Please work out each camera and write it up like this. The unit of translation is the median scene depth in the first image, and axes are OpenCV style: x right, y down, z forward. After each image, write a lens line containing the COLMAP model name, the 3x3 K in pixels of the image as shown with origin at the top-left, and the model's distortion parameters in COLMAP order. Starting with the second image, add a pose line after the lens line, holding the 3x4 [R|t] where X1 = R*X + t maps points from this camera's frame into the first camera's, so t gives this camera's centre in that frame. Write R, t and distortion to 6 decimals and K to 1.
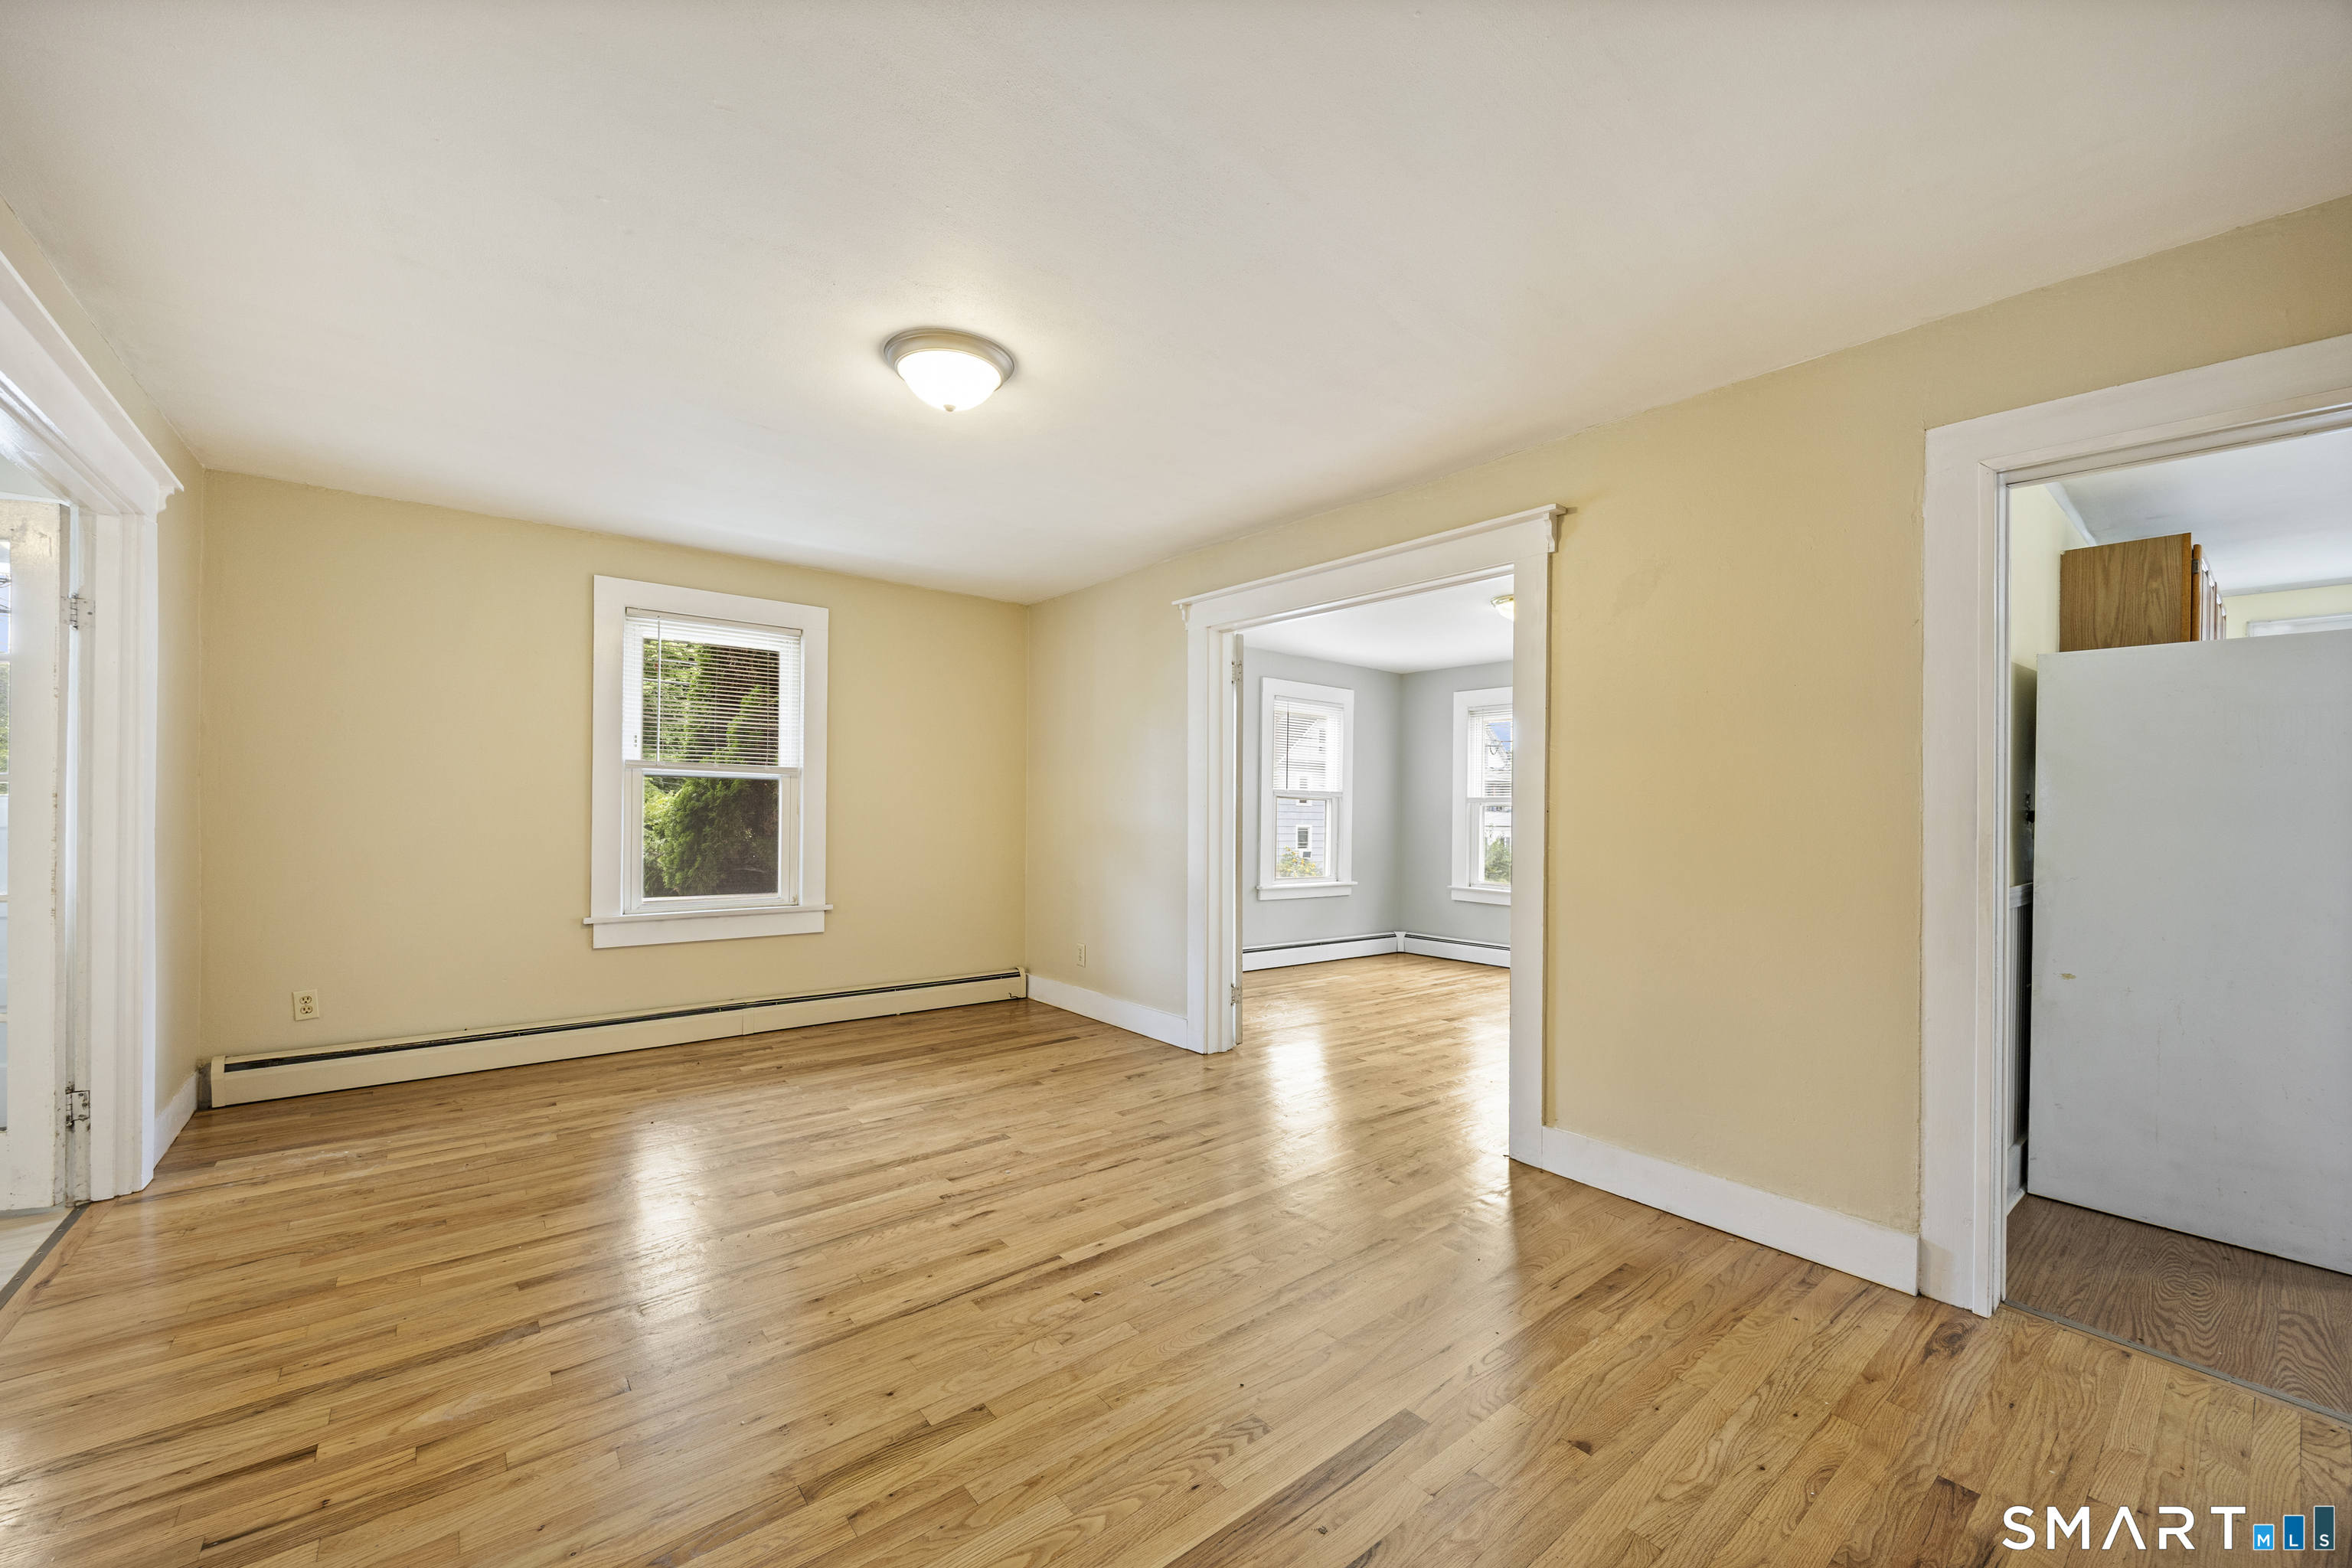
lens RADIAL K [[922.5, 0, 1167.5], [0, 922.5, 793.8], [0, 0, 1]] dist [0.003221, 0.000112]
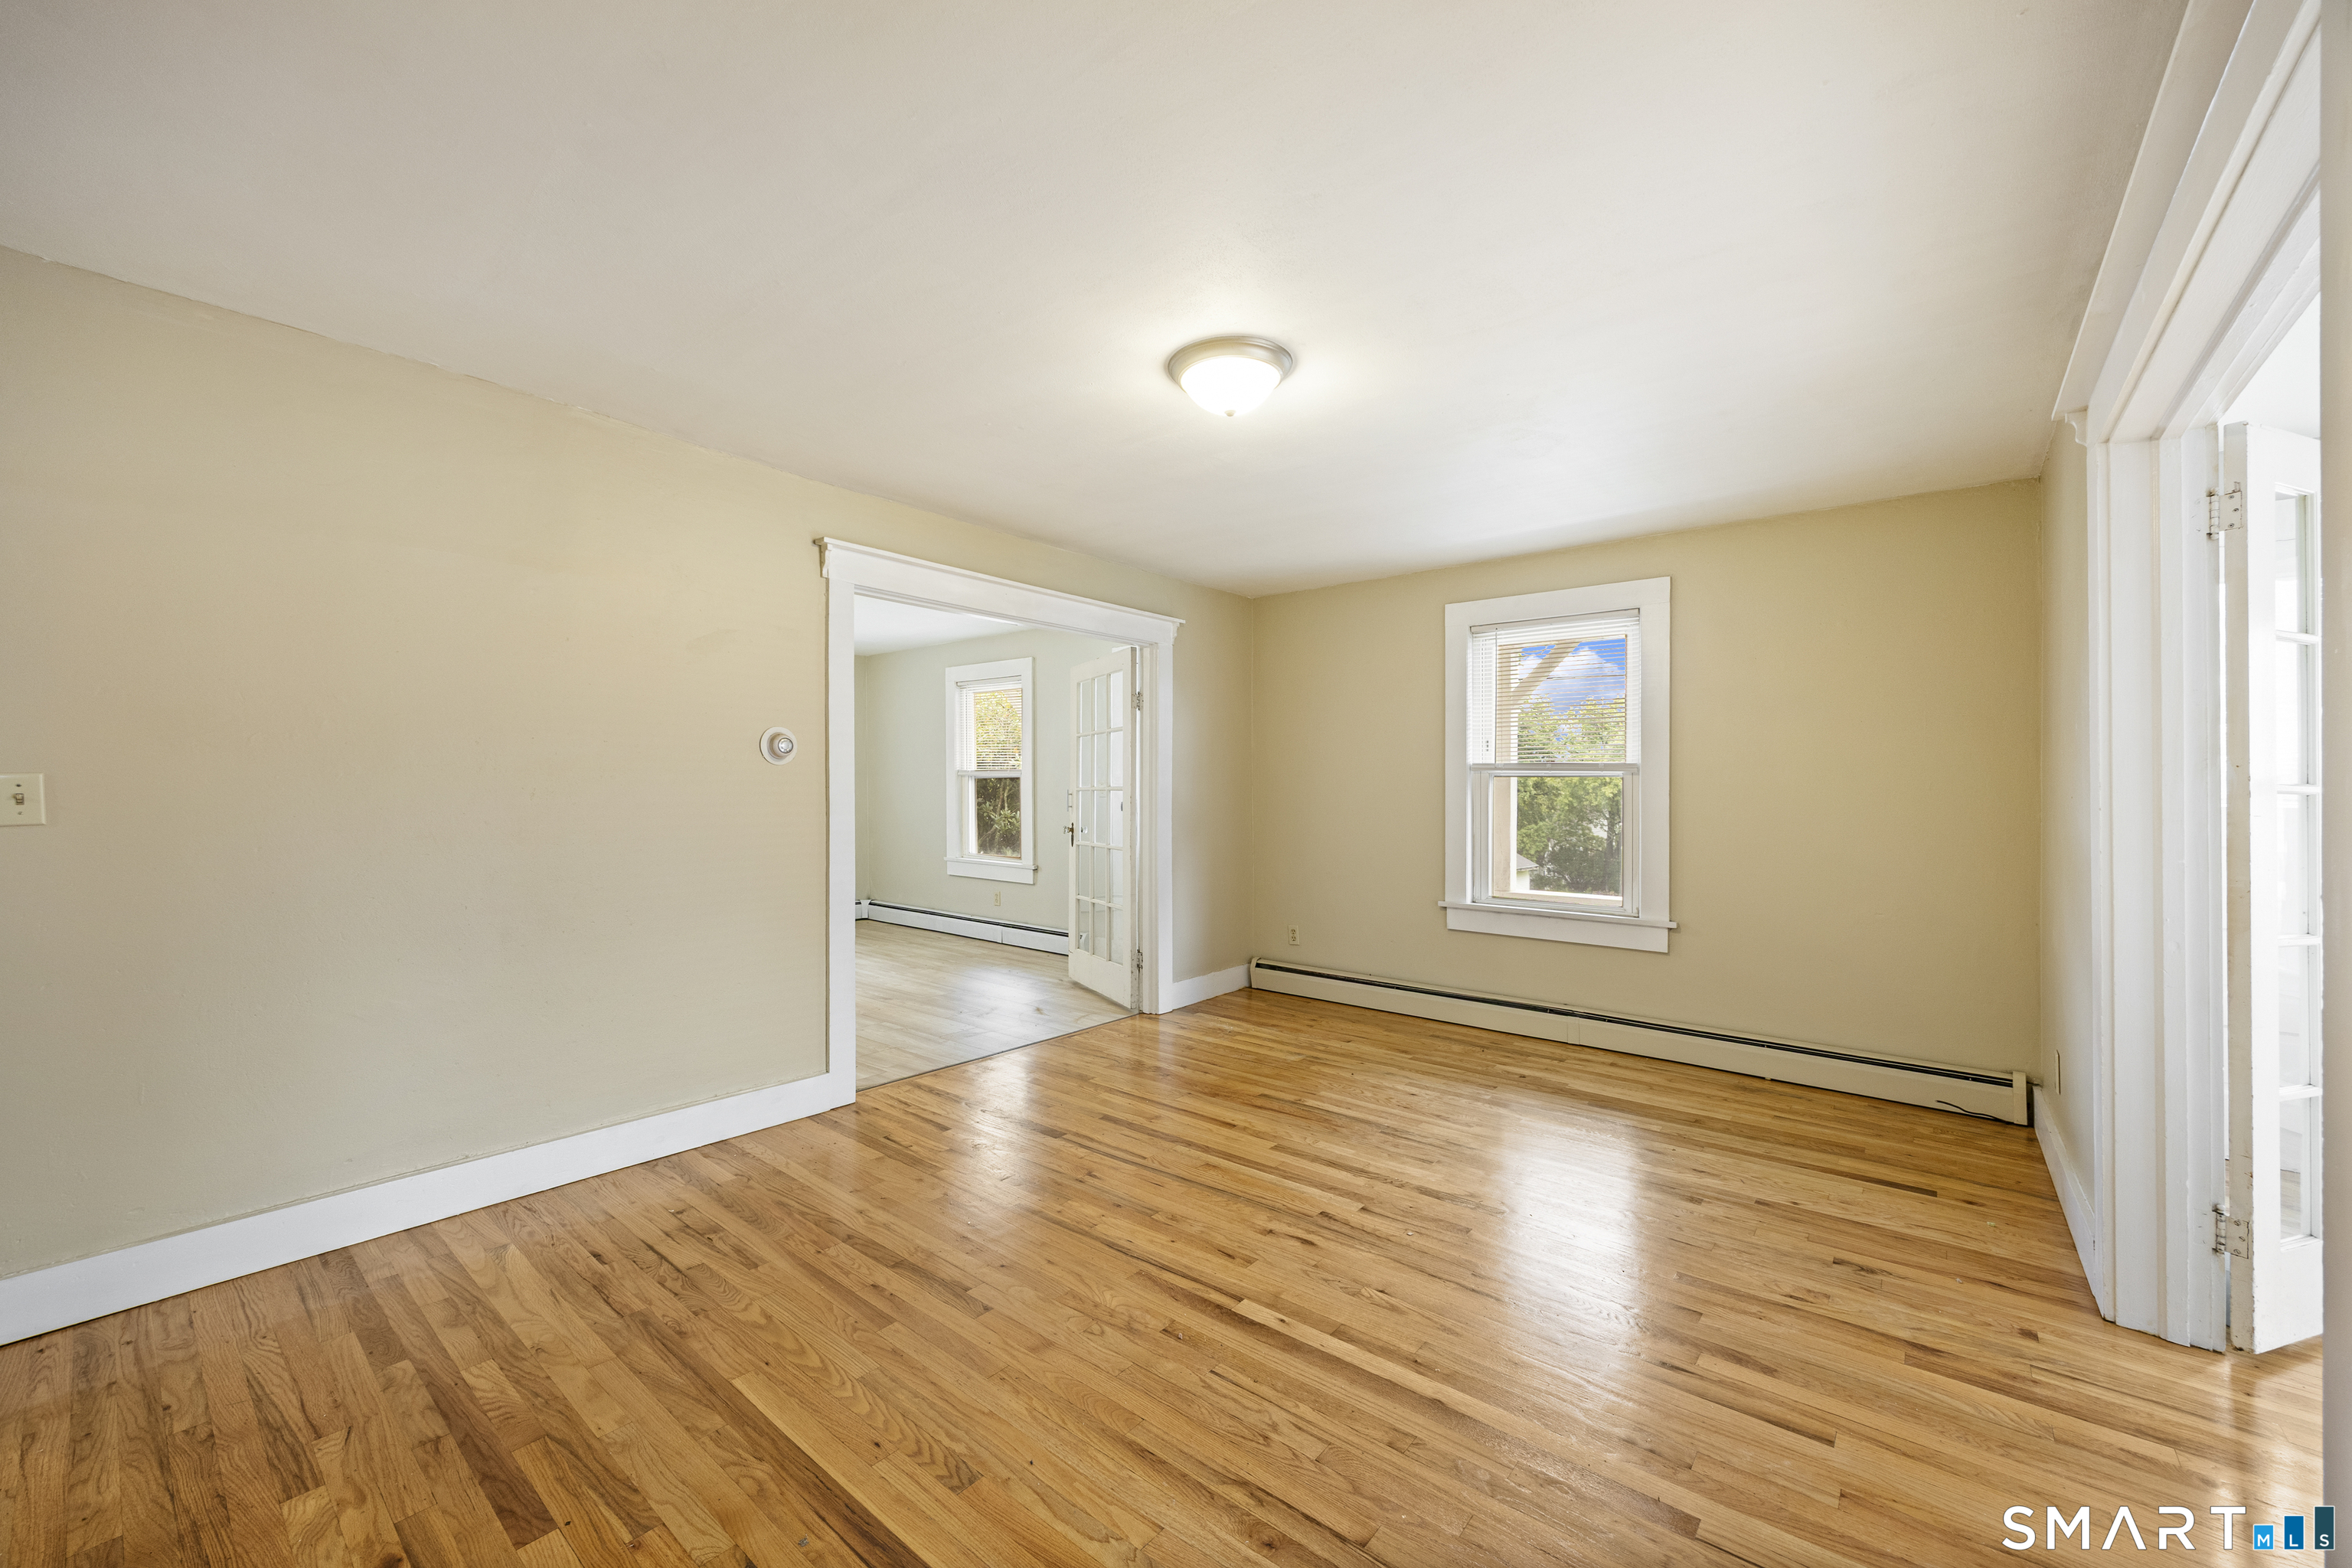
lens RADIAL K [[922.5, 0, 1167.5], [0, 922.5, 793.8], [0, 0, 1]] dist [0.003221, 0.000112]
pose [[0.193031, -0.007610, -0.981163, 0.591052], [0.006465, 0.999958, -0.006484, 0.005831], [0.981171, -0.005092, 0.193072, 0.582492]]
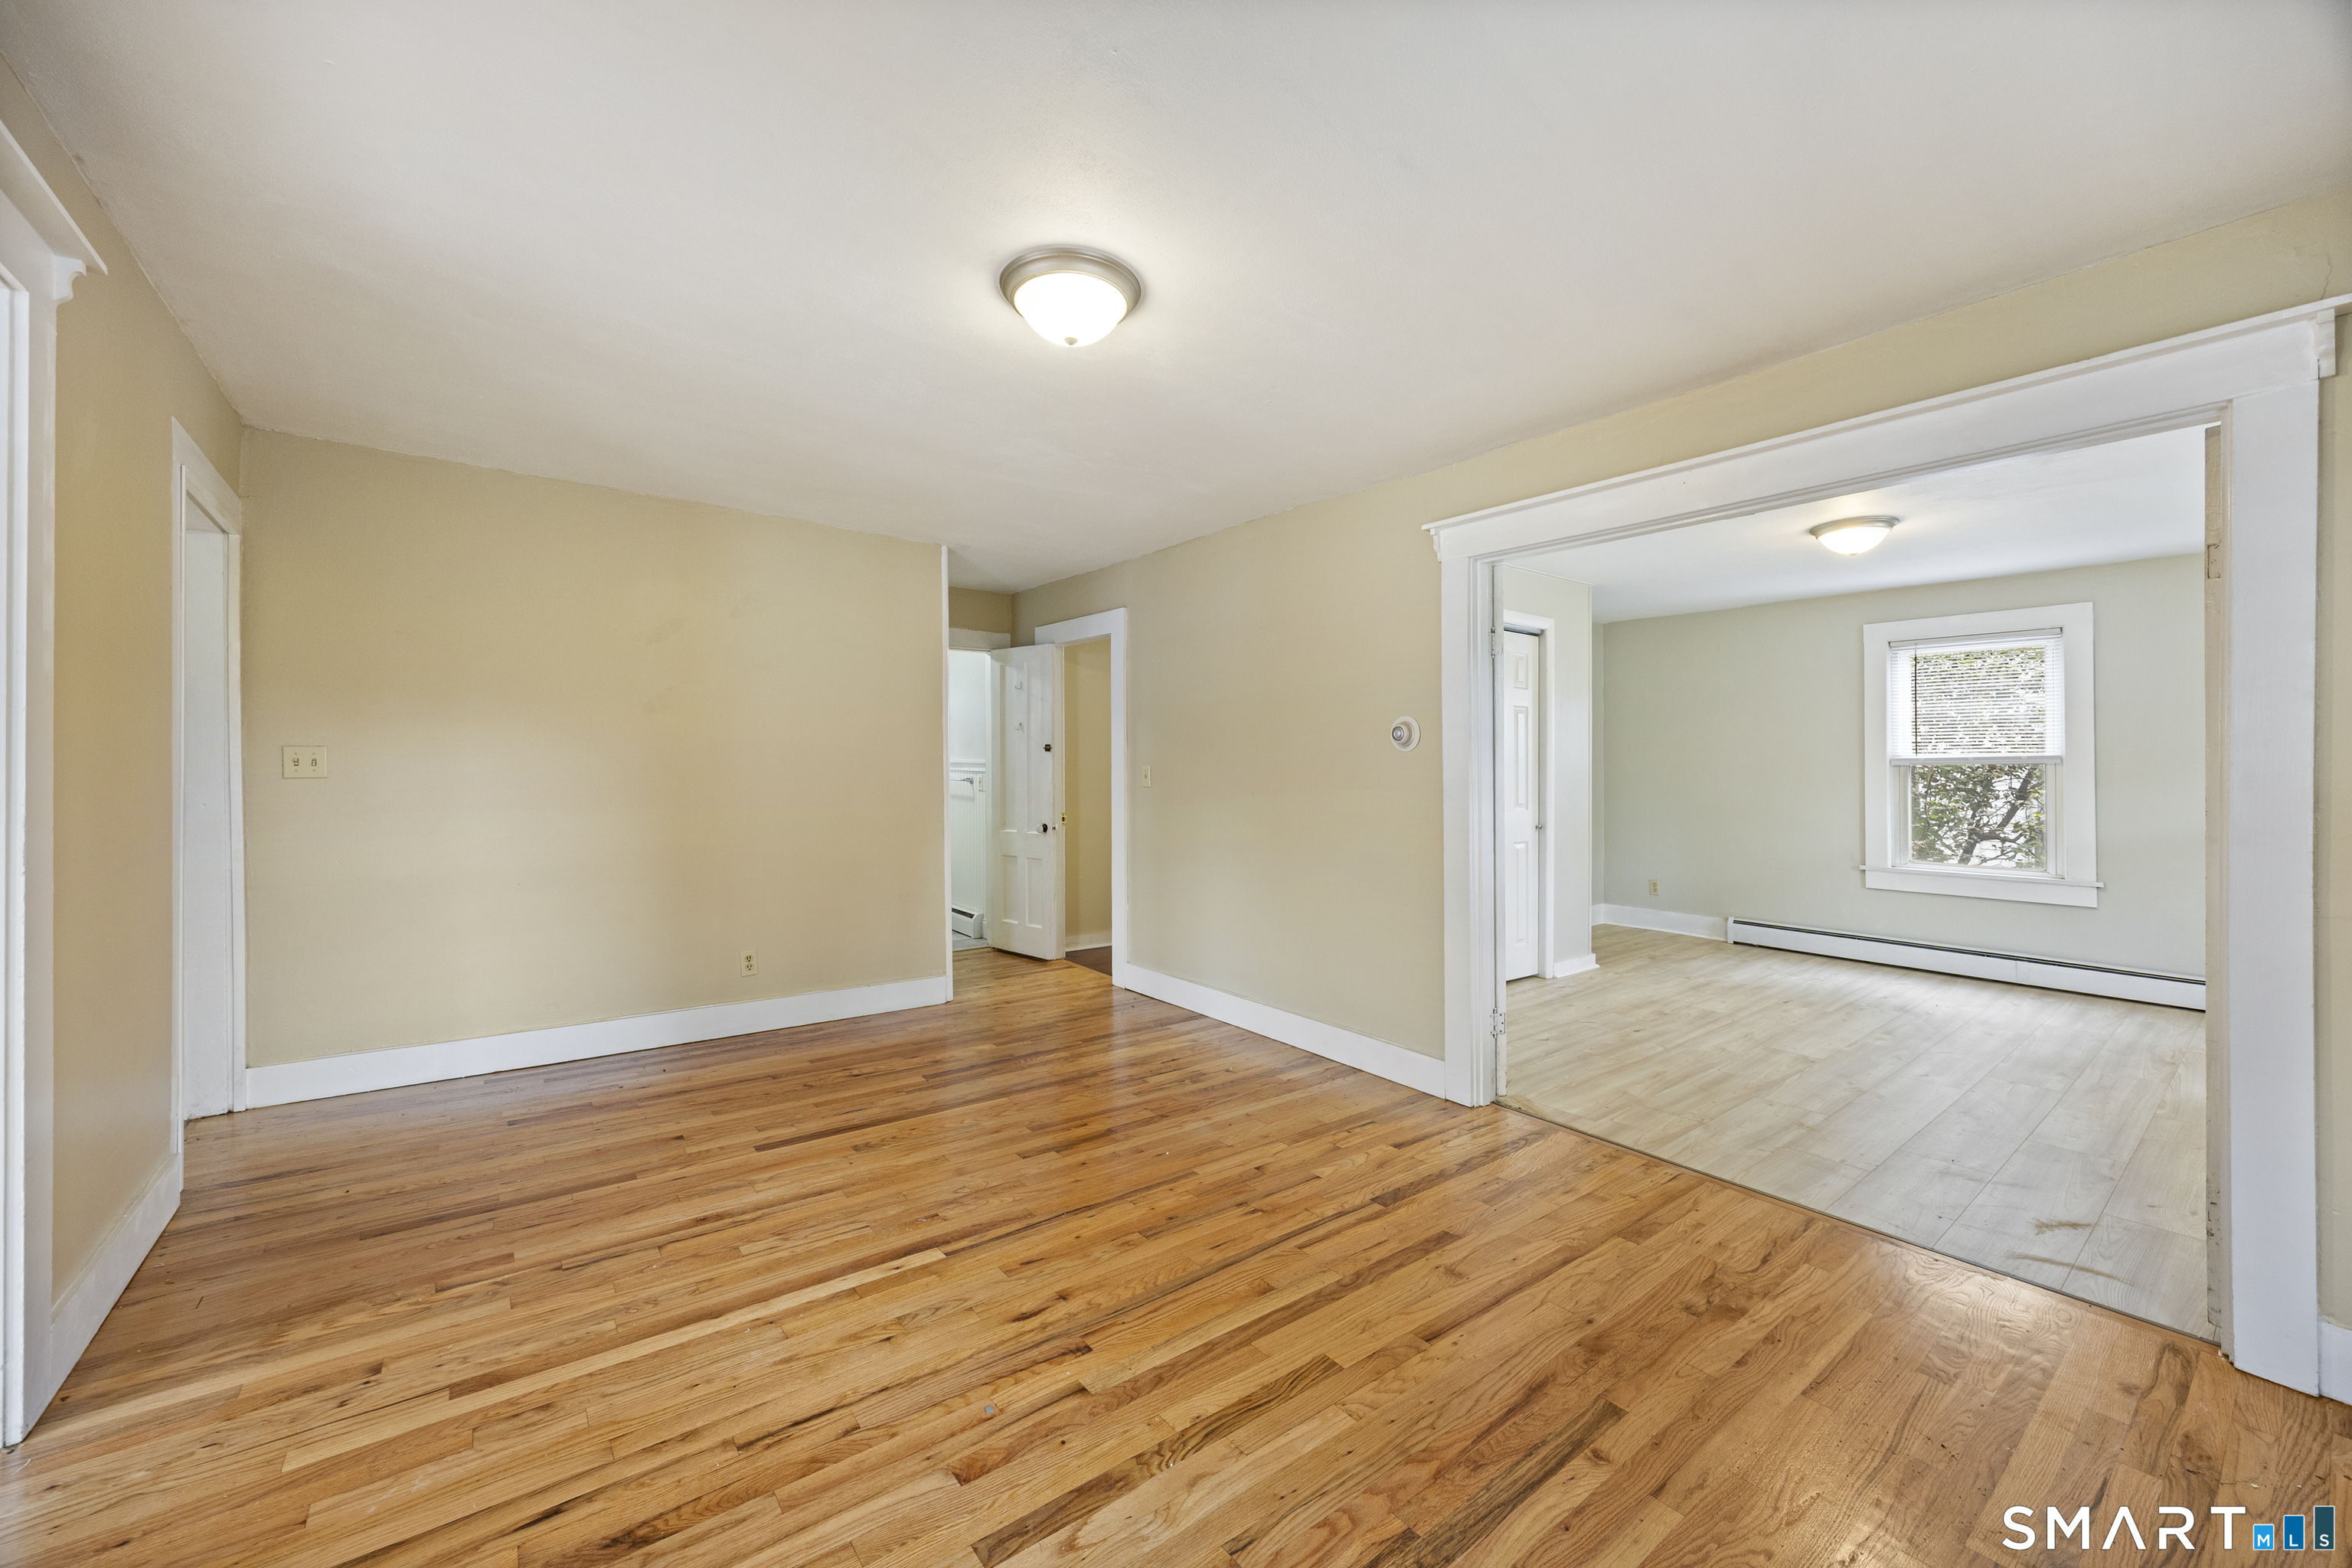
lens RADIAL K [[906.7, 0, 1167.6], [0, 906.7, 787.9], [0, 0, 1]] dist [-0.003473, -0.000087]
pose [[-0.999277, -0.025483, 0.028232, -0.275393], [-0.025312, 0.999659, 0.006396, 0.009002], [-0.028385, 0.005677, -0.999581, 1.479906]]
